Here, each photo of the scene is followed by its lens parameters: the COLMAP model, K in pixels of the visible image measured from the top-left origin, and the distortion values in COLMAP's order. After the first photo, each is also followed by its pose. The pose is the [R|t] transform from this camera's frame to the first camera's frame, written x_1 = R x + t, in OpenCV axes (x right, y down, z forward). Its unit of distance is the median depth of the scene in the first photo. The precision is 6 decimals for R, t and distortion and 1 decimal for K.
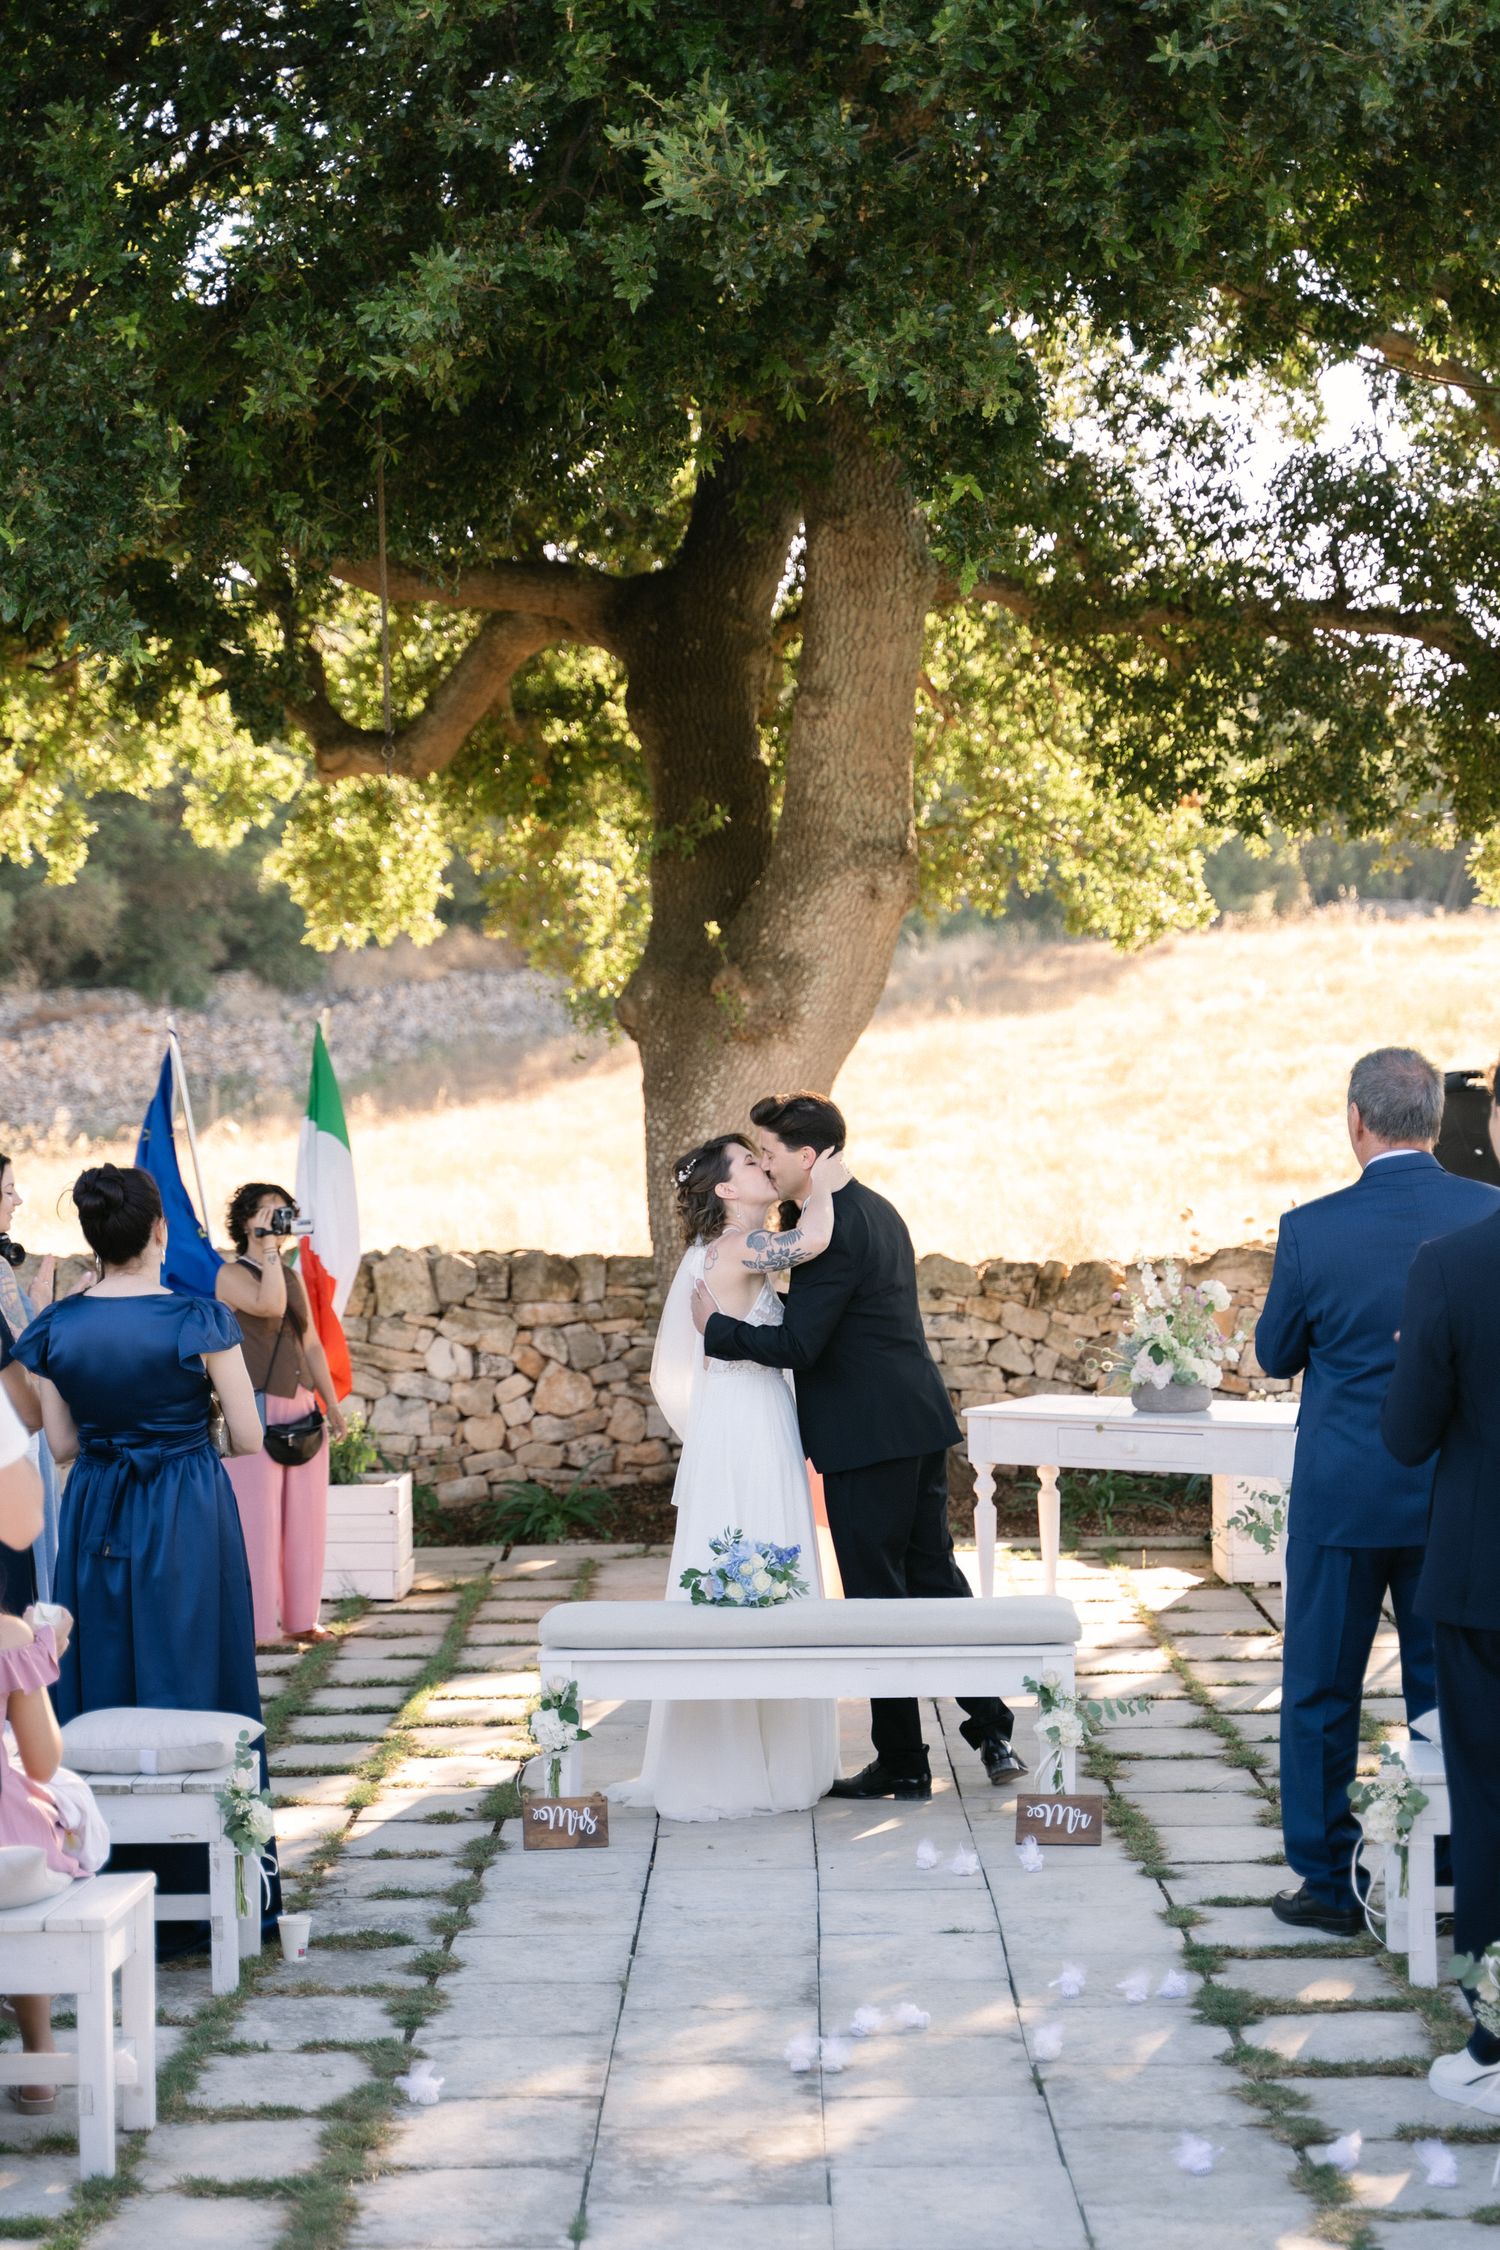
lens RADIAL K [[4063.3, 0, 873.3], [0, 4063.3, 1263.2], [0, 0, 1]] dist [0.077312, 0.000000]
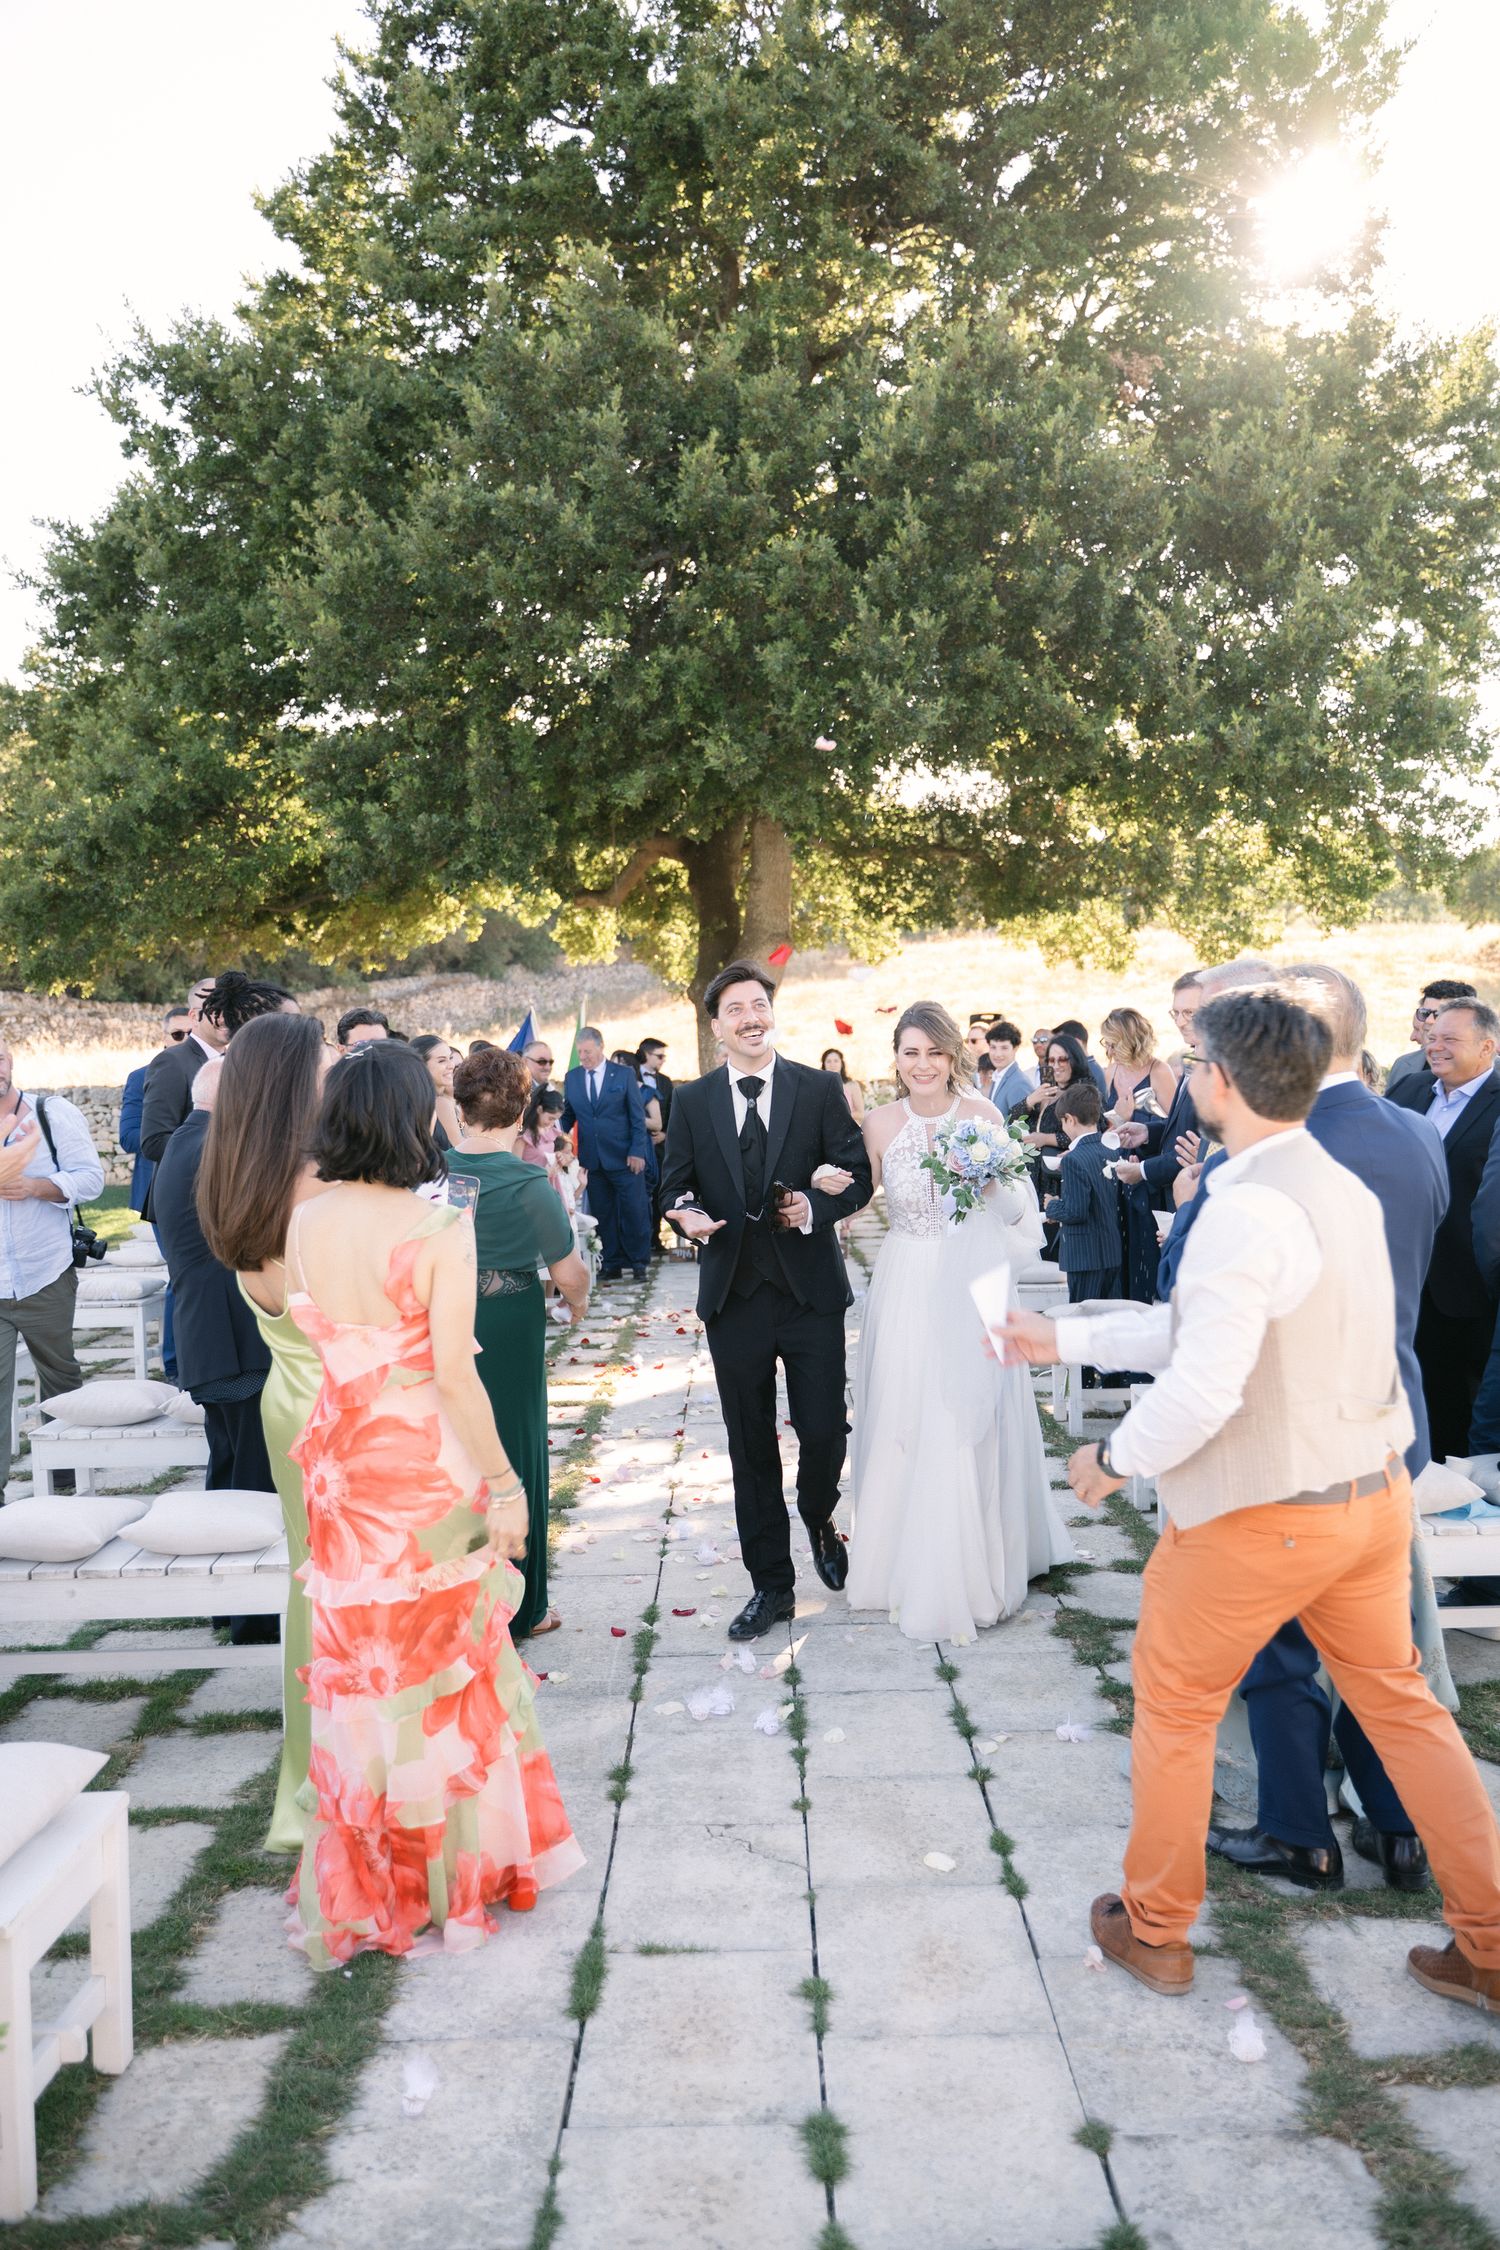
lens RADIAL K [[1790.8, 0, 750.5], [0, 1790.8, 1117.6], [0, 0, 1]] dist [0.049016, 0.016411]
pose [[0.999773, -0.010700, -0.018407, 0.003797], [0.011051, 0.999758, 0.019032, 0.001228], [0.018199, -0.019231, 0.999649, -0.282432]]
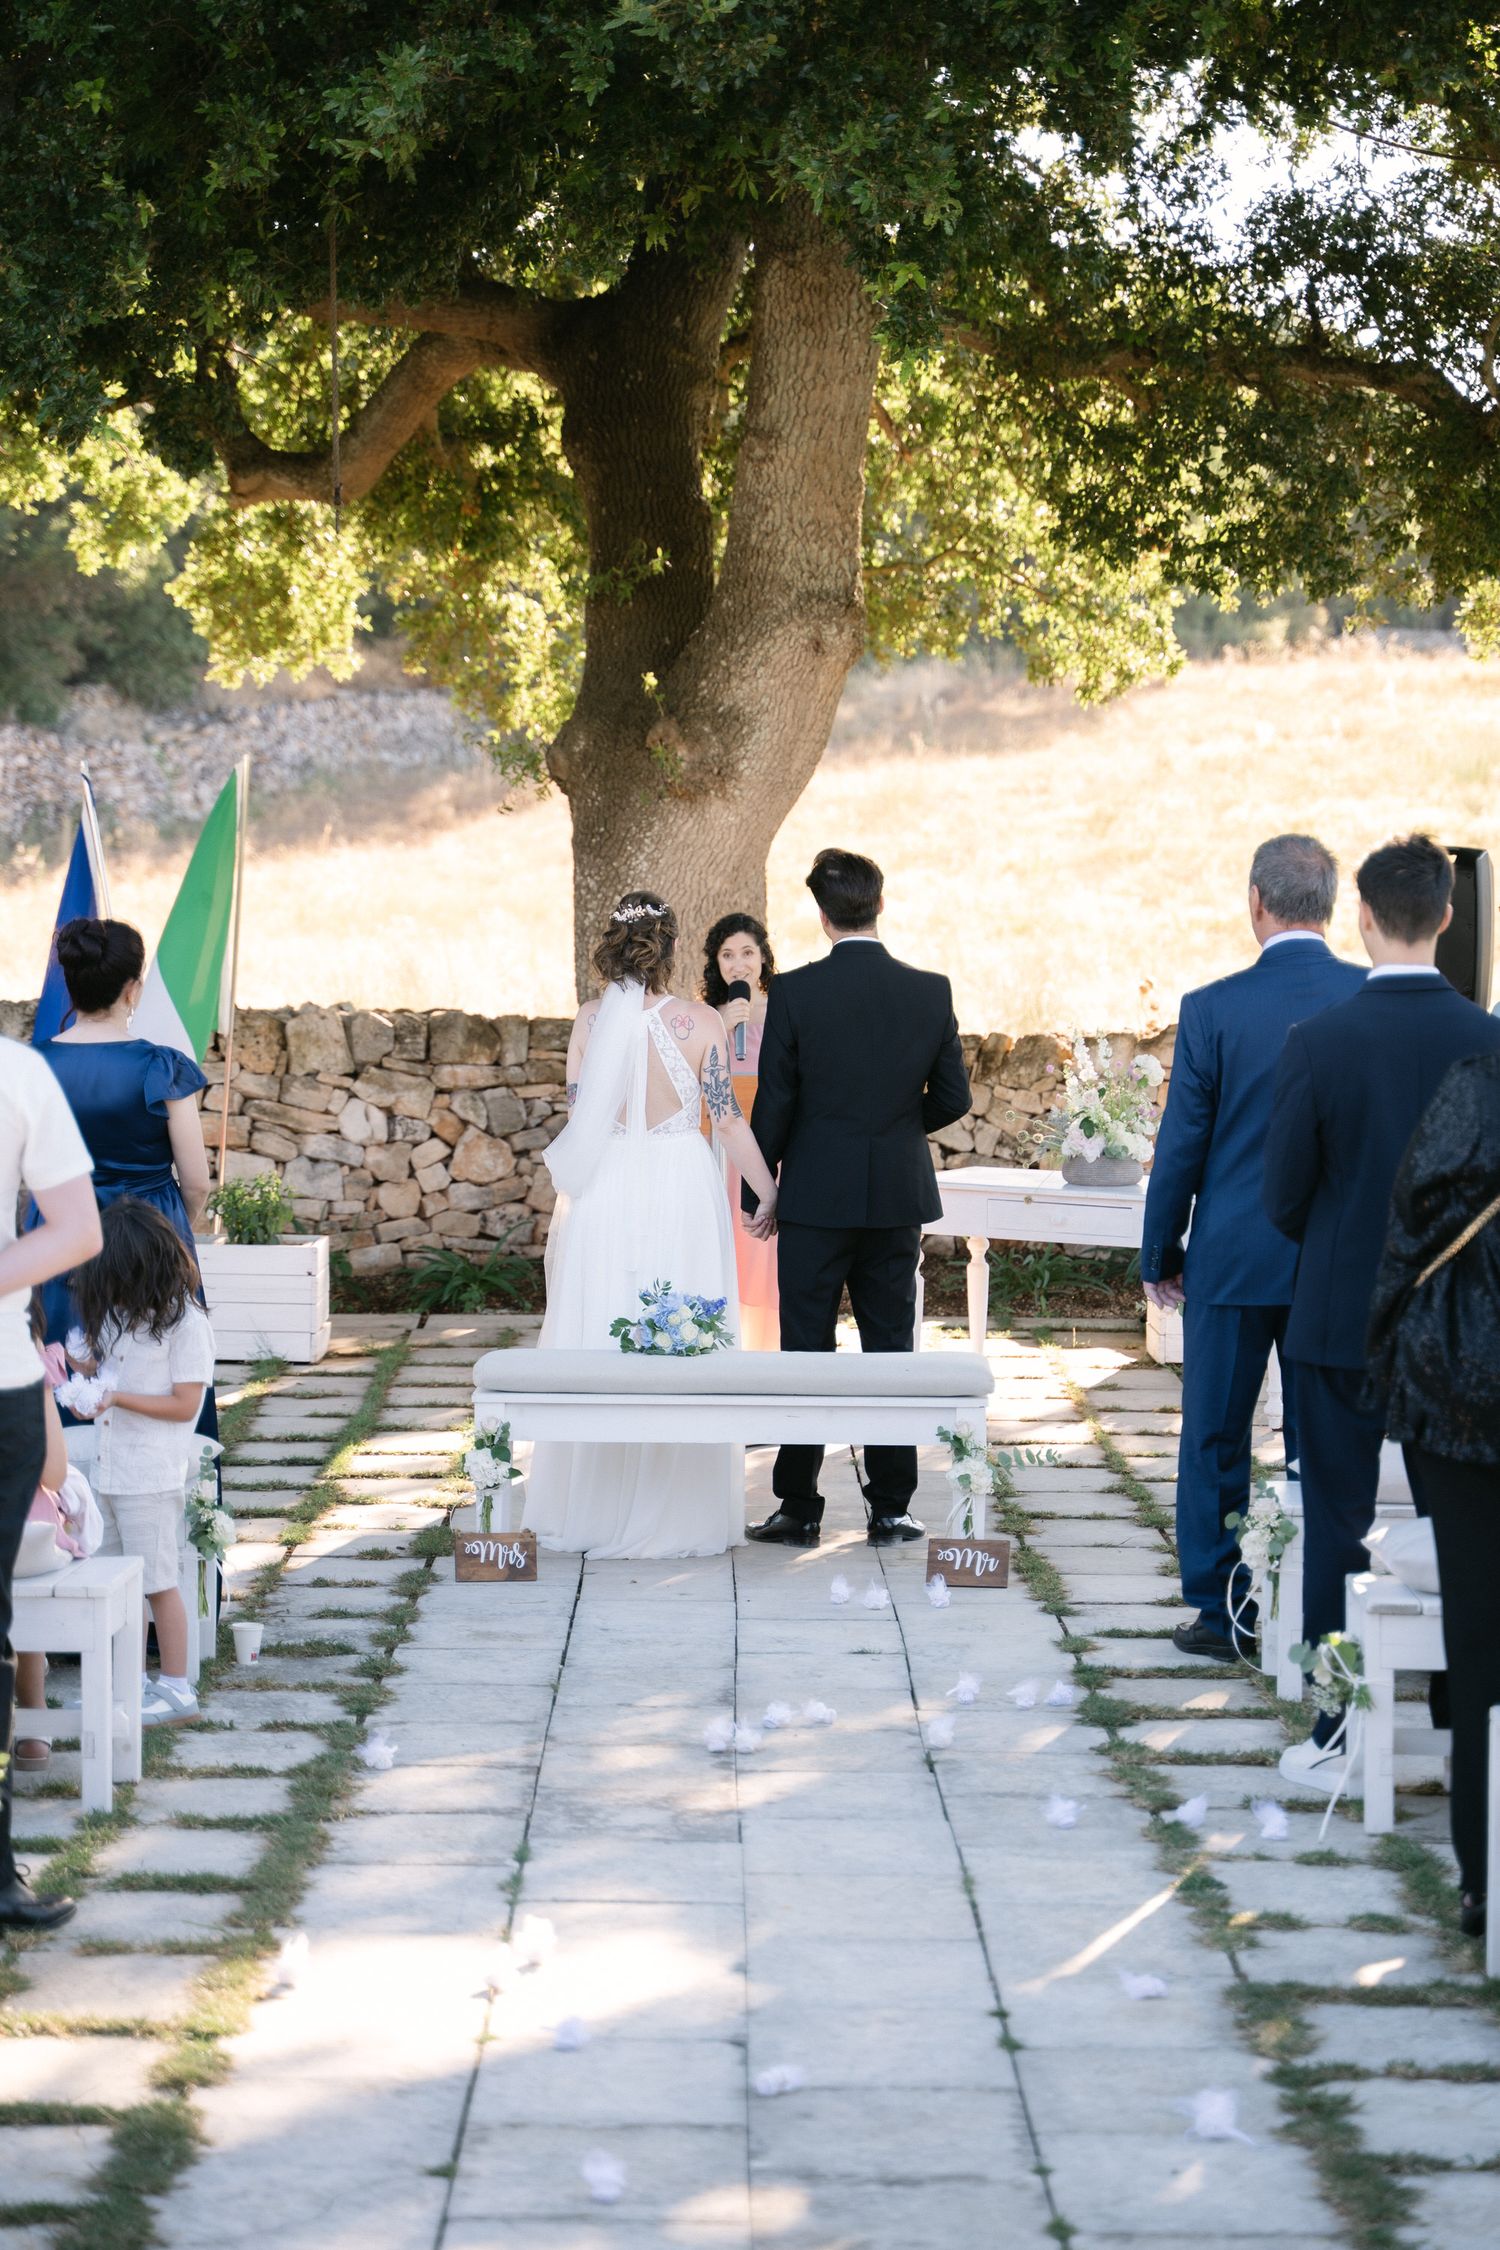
lens RADIAL K [[4812.9, 0, 754.3], [0, 4812.9, 1117.1], [0, 0, 1]] dist [0.006473, 0.000000]
pose [[0.999660, 0.022542, -0.013085, 0.002766], [-0.022320, 0.999609, 0.016825, 0.001573], [0.013459, -0.016527, 0.999773, -0.150790]]
